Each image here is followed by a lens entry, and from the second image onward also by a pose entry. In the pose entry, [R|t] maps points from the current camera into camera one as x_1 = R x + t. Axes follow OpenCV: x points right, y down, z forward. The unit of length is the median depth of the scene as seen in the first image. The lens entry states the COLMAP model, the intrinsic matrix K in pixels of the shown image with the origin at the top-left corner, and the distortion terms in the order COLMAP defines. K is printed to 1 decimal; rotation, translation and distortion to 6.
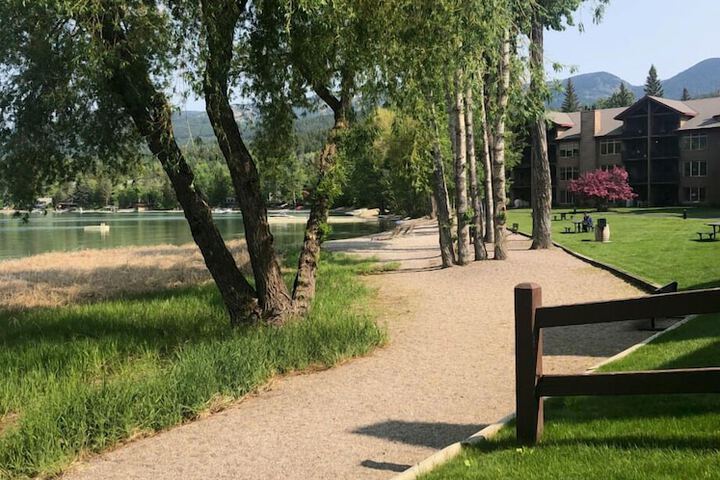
lens RADIAL K [[821.5, 0, 359.2], [0, 821.5, 240.2], [0, 0, 1]] dist [0.054483, 0.000000]
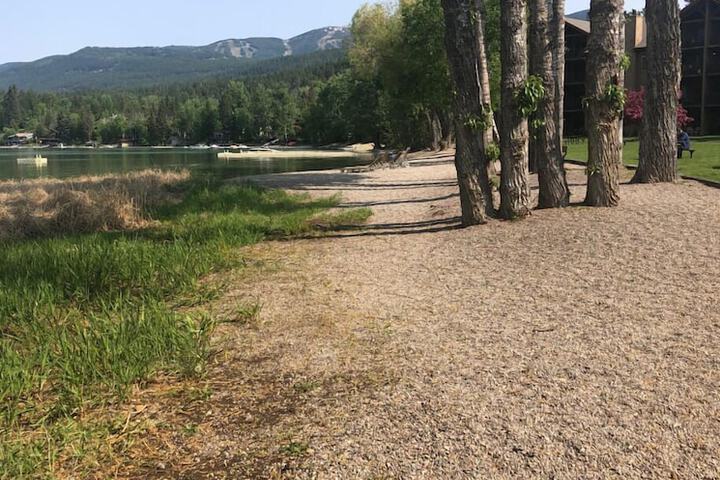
lens RADIAL K [[821.5, 0, 362.1], [0, 821.5, 242.7], [0, 0, 1]] dist [0.054483, 0.000000]
pose [[0.999989, 0.002838, 0.003730, 0.037127], [-0.003115, 0.997060, 0.076568, 0.008158], [-0.003502, -0.076579, 0.997057, 0.441900]]
